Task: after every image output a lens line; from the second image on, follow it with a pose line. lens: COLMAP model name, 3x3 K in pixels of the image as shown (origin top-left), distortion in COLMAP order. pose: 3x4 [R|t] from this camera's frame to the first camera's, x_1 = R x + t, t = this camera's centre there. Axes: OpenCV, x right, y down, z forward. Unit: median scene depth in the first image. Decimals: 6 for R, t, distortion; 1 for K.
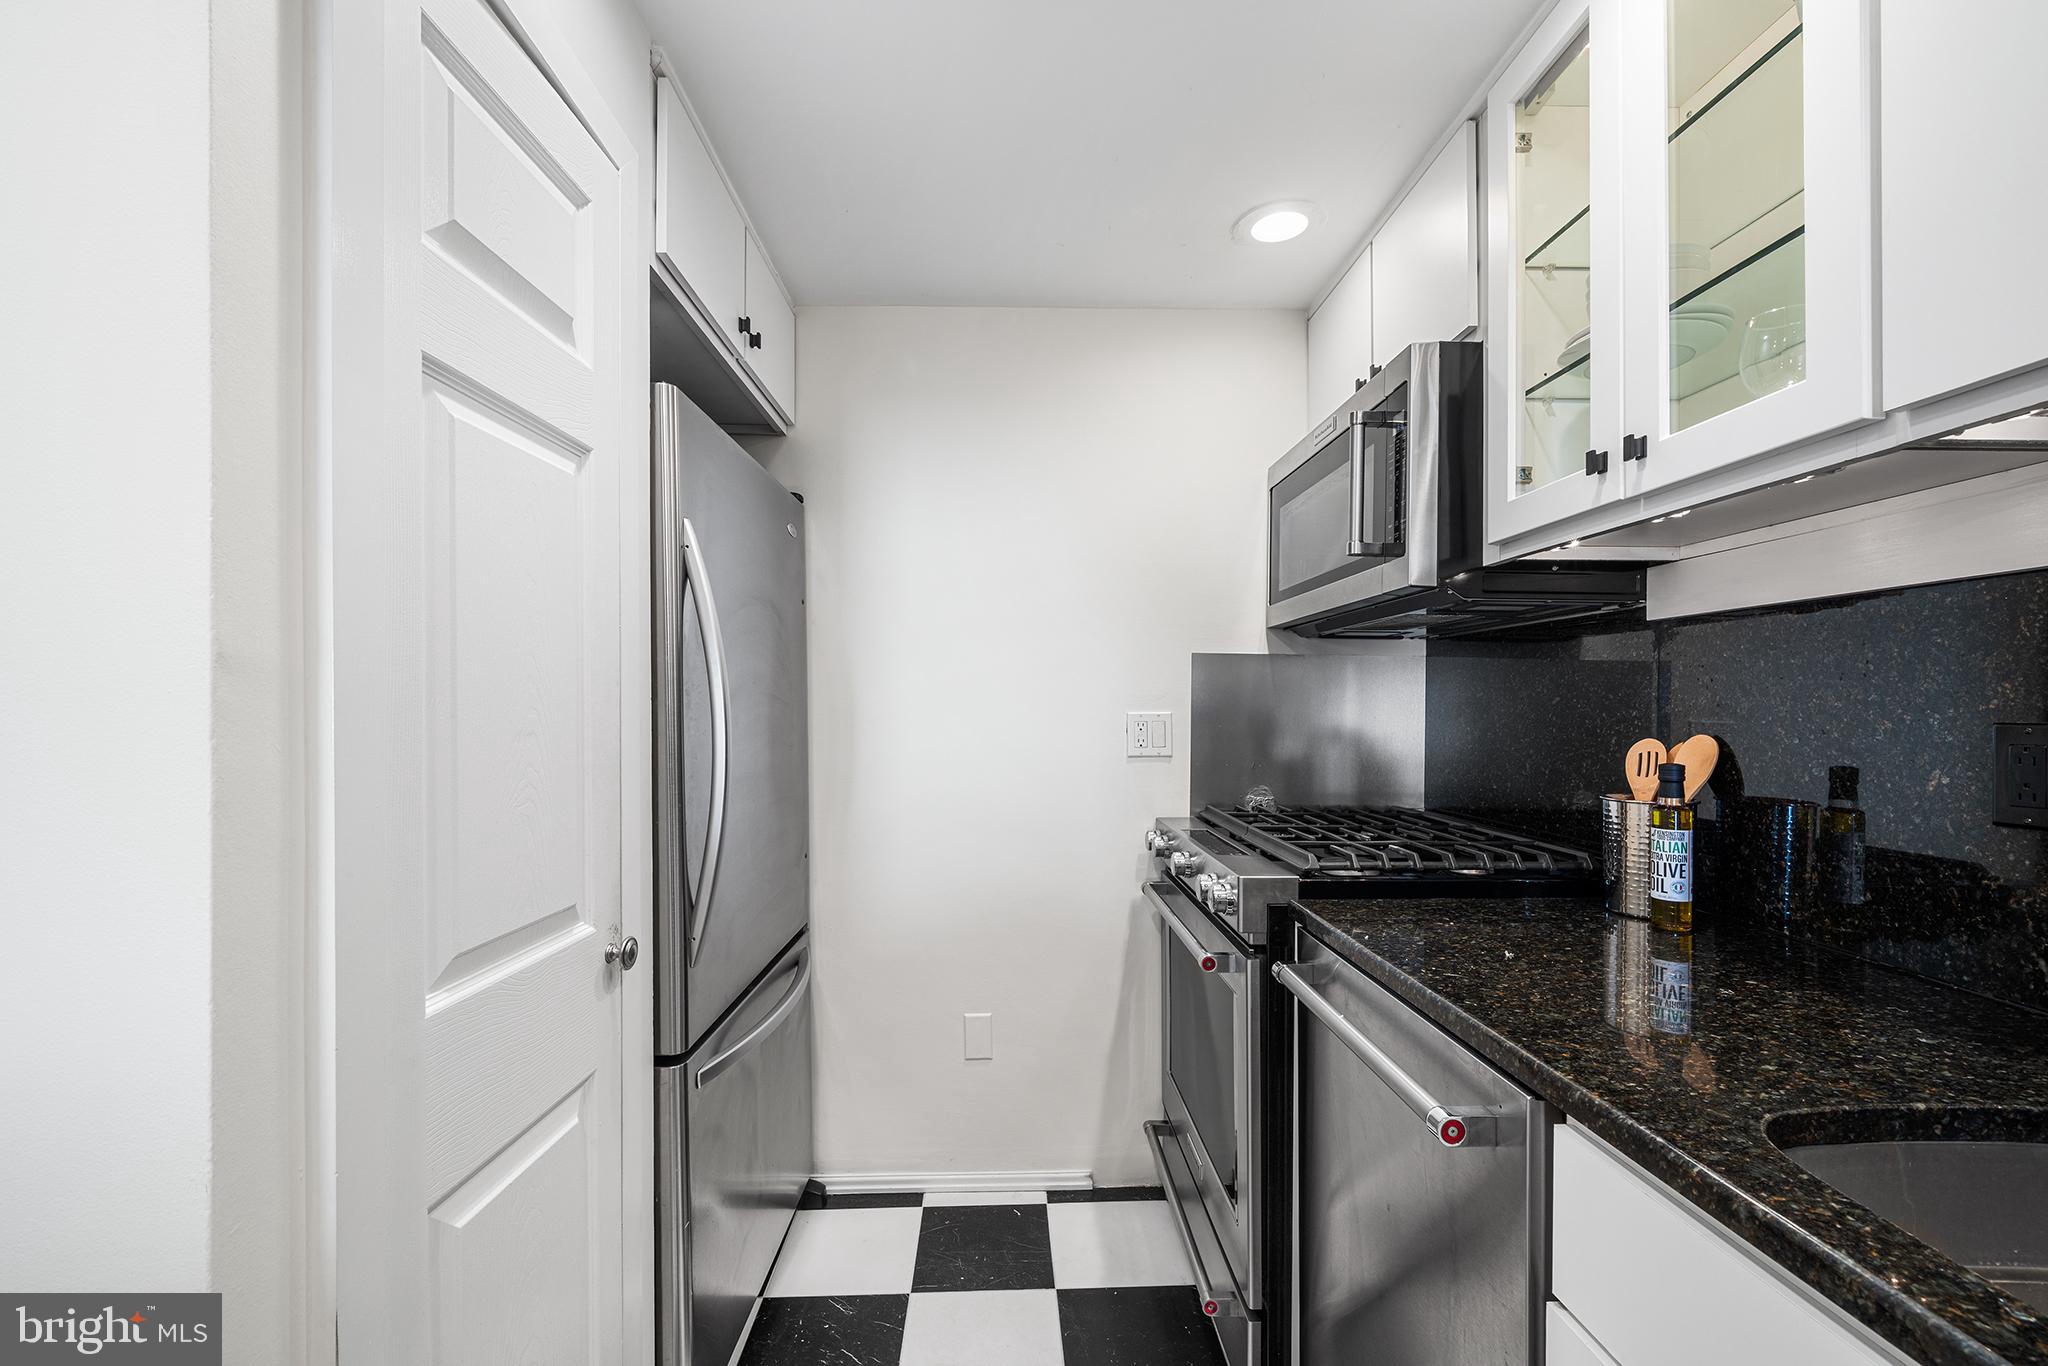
lens RADIAL K [[843.3, 0, 1026.8], [0, 843.3, 702.8], [0, 0, 1]] dist [-0.003140, -0.000067]
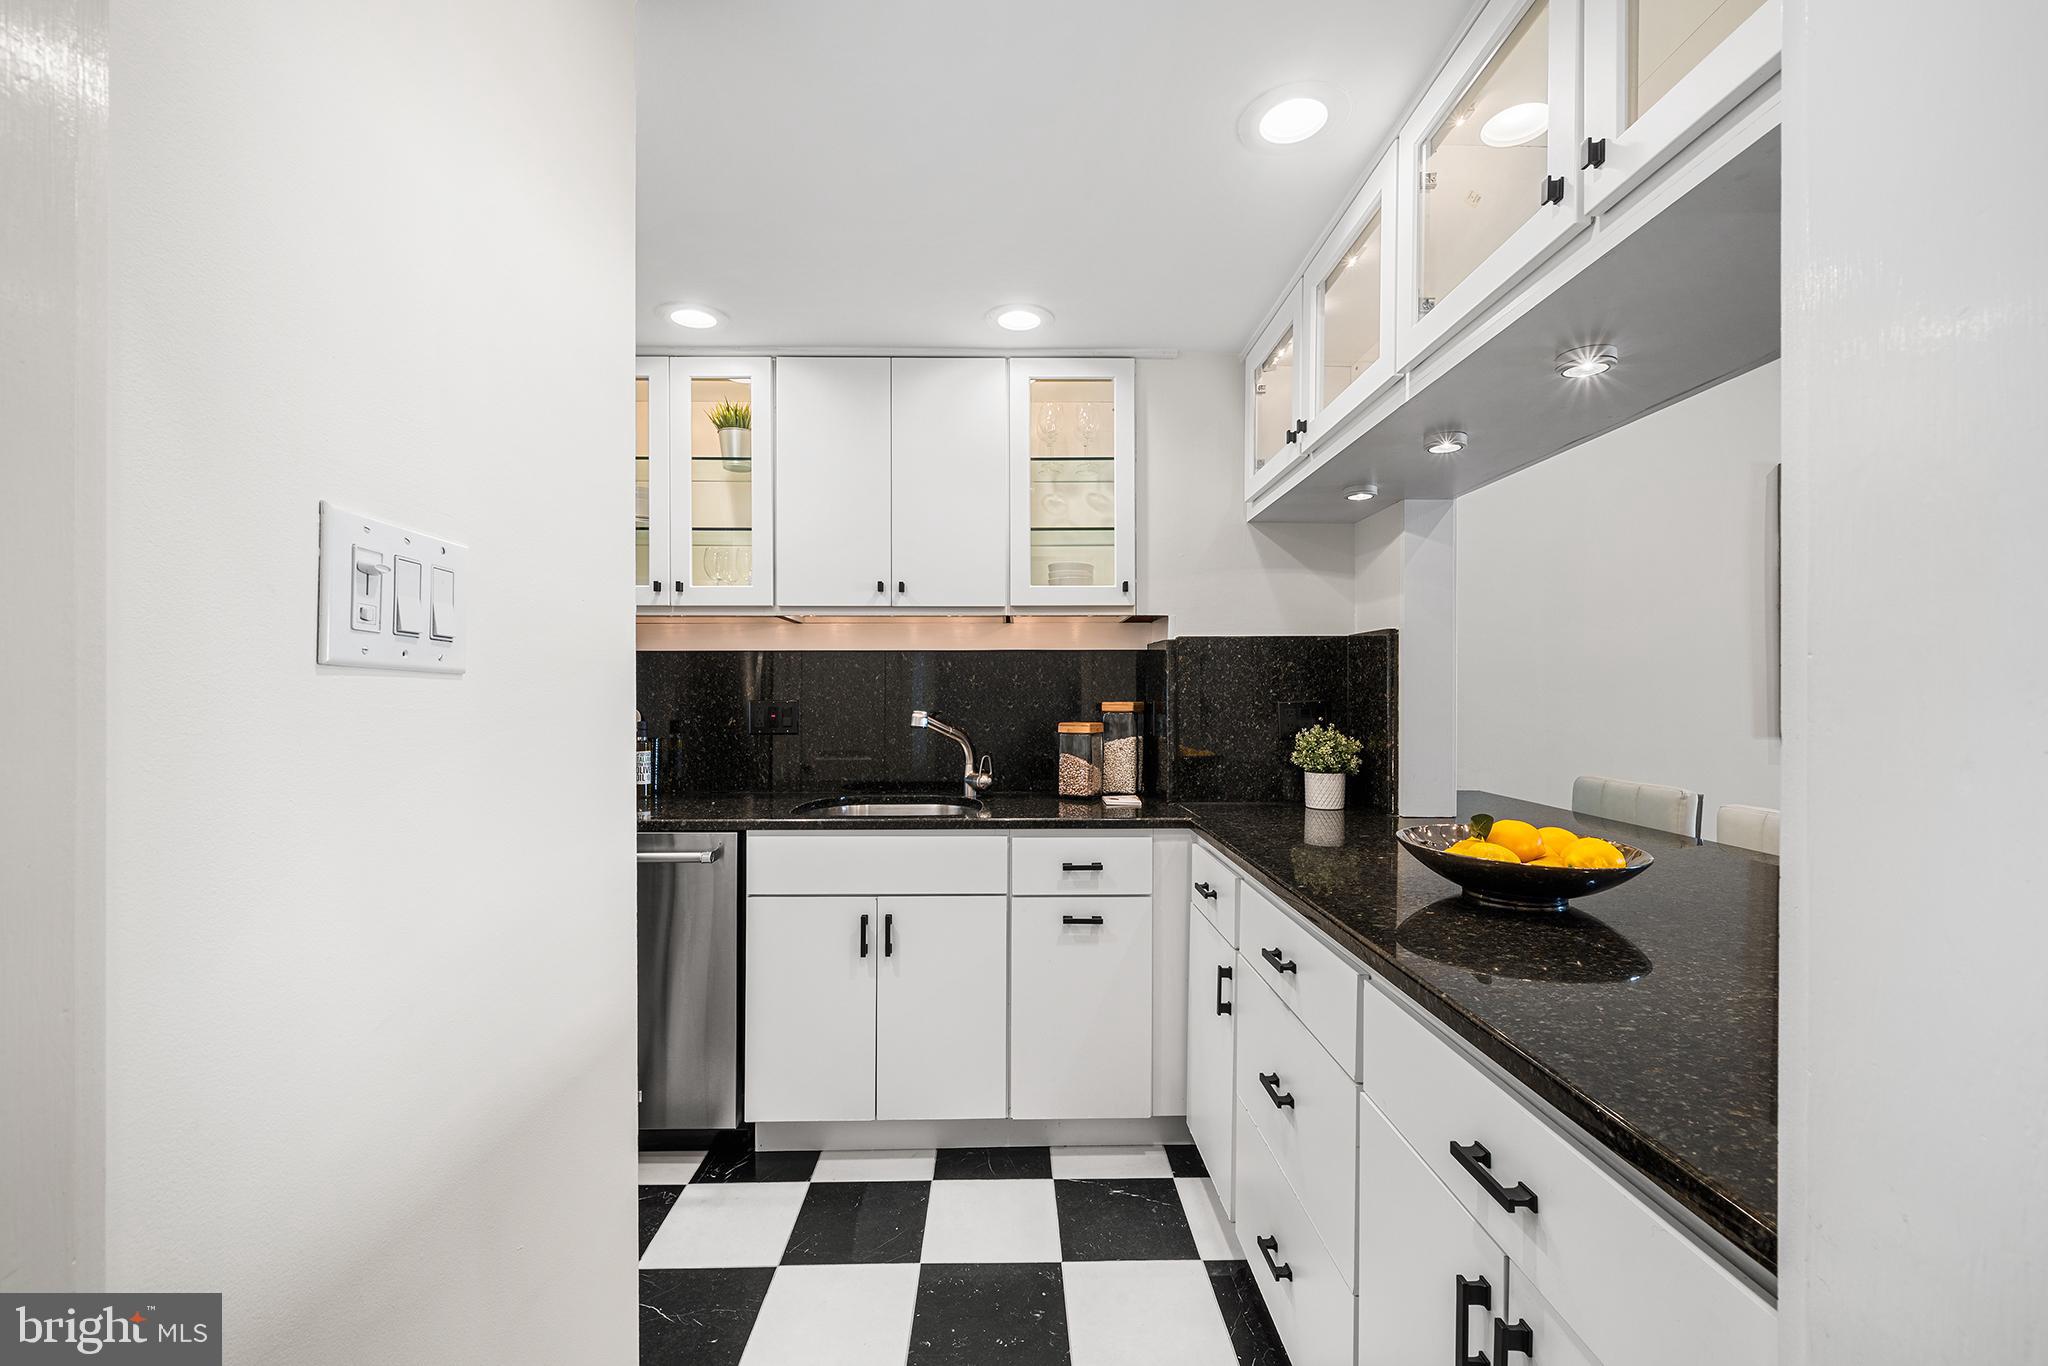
lens RADIAL K [[843.3, 0, 1008.8], [0, 843.3, 686.7], [0, 0, 1]] dist [-0.003140, -0.000067]
pose [[0.013751, 0.008853, 0.999866, -1.288697], [-0.004190, 0.999953, -0.008796, -0.001909], [-0.999897, -0.004069, 0.013787, 0.023701]]
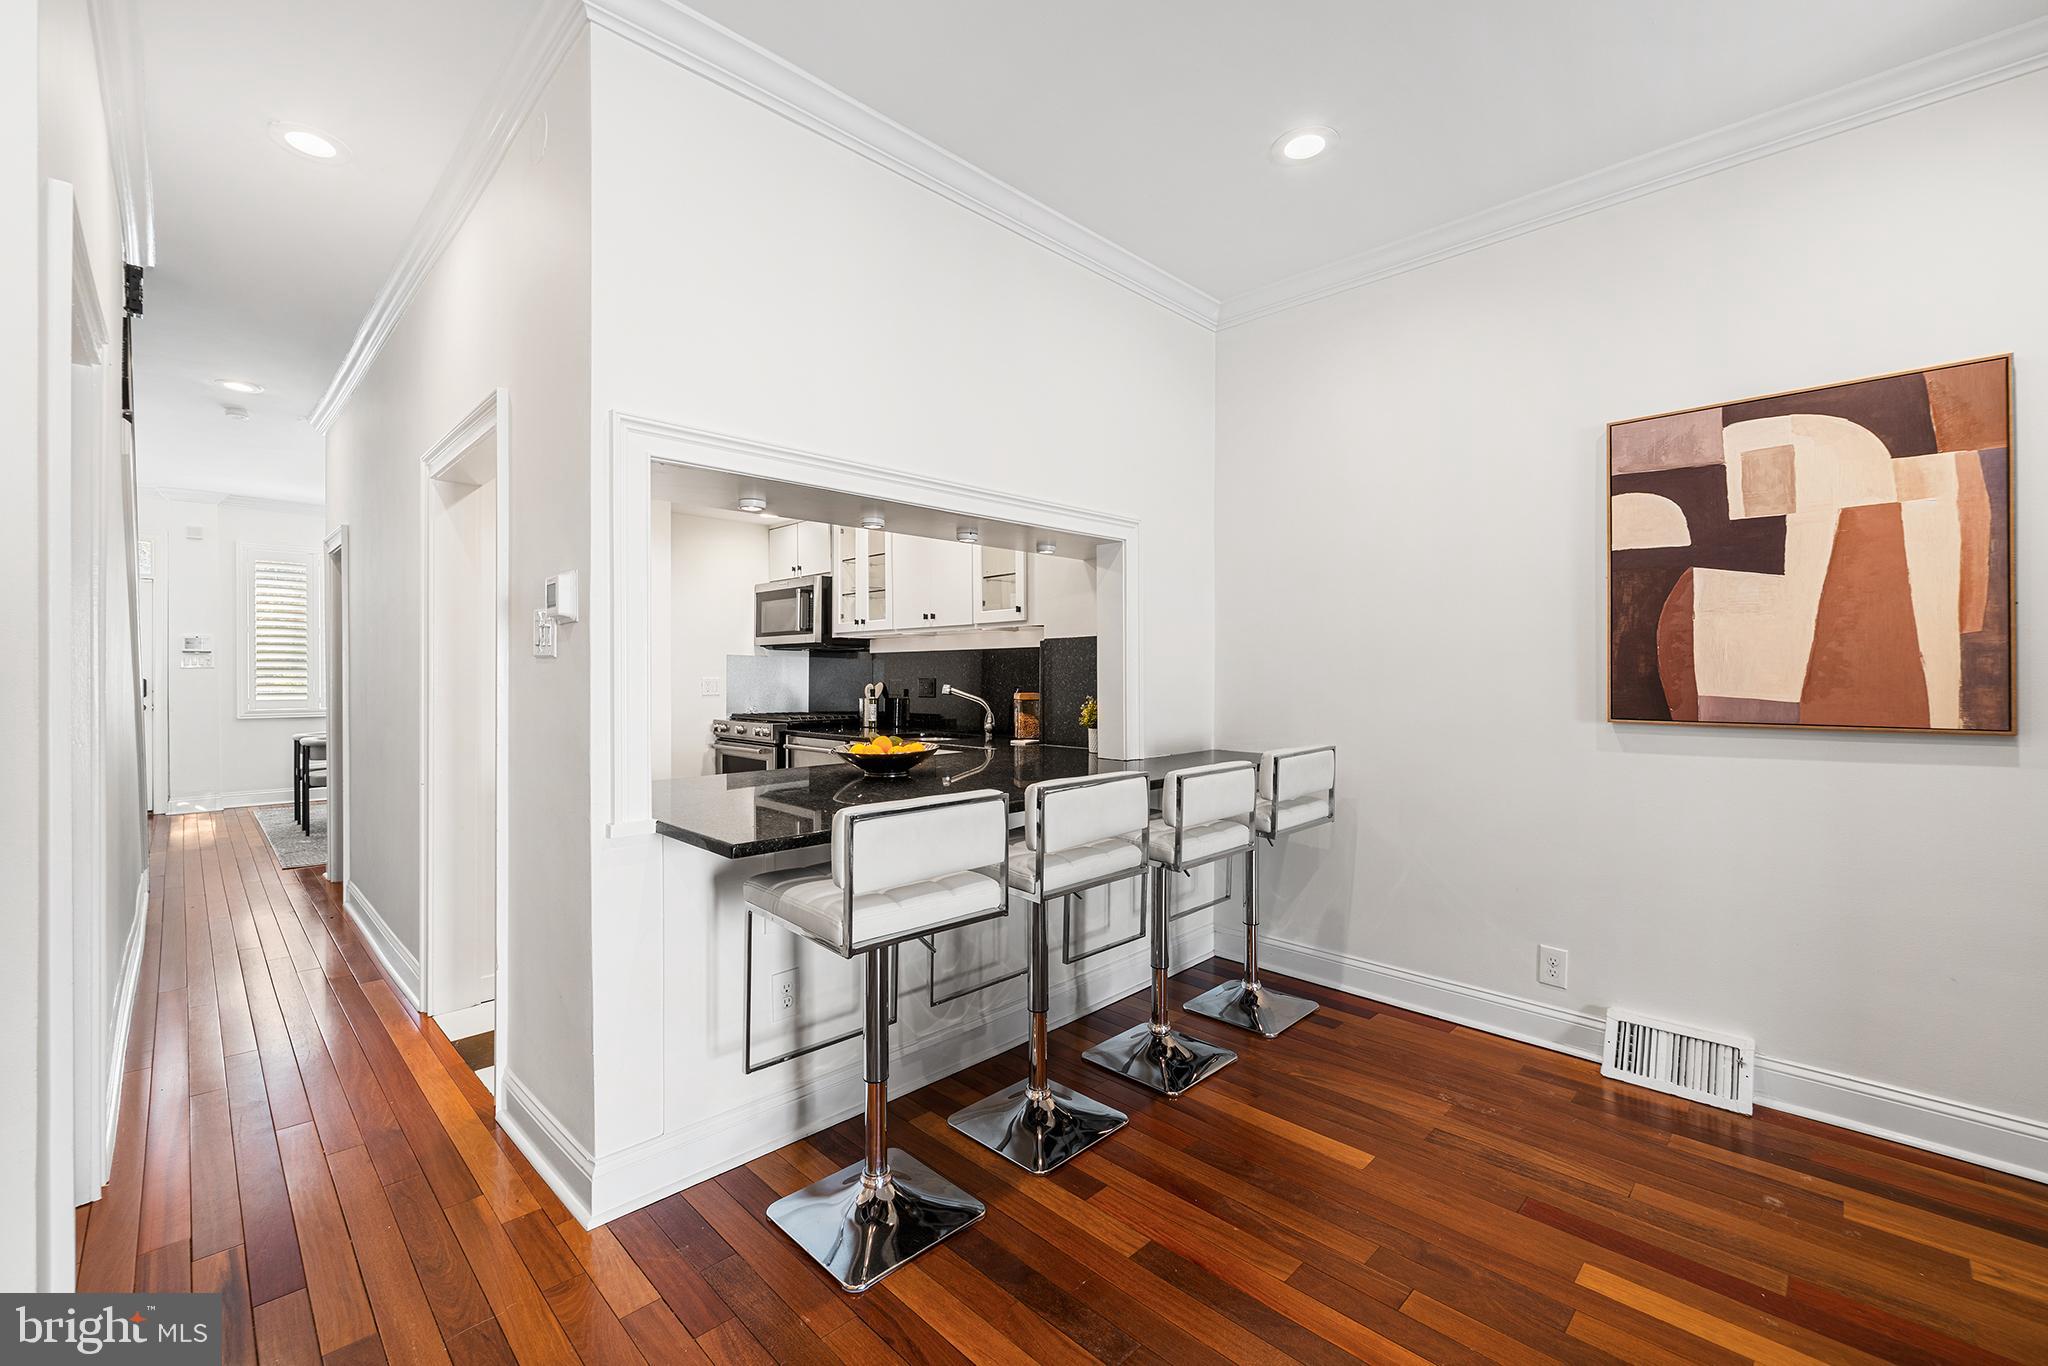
lens RADIAL K [[843.3, 0, 1032.0], [0, 843.3, 681.9], [0, 0, 1]] dist [-0.003140, -0.000067]
pose [[0.719327, -0.007627, 0.694630, -1.496271], [-0.001371, 0.999922, 0.012399, -0.016178], [-0.694671, -0.009871, 0.719260, -2.430508]]
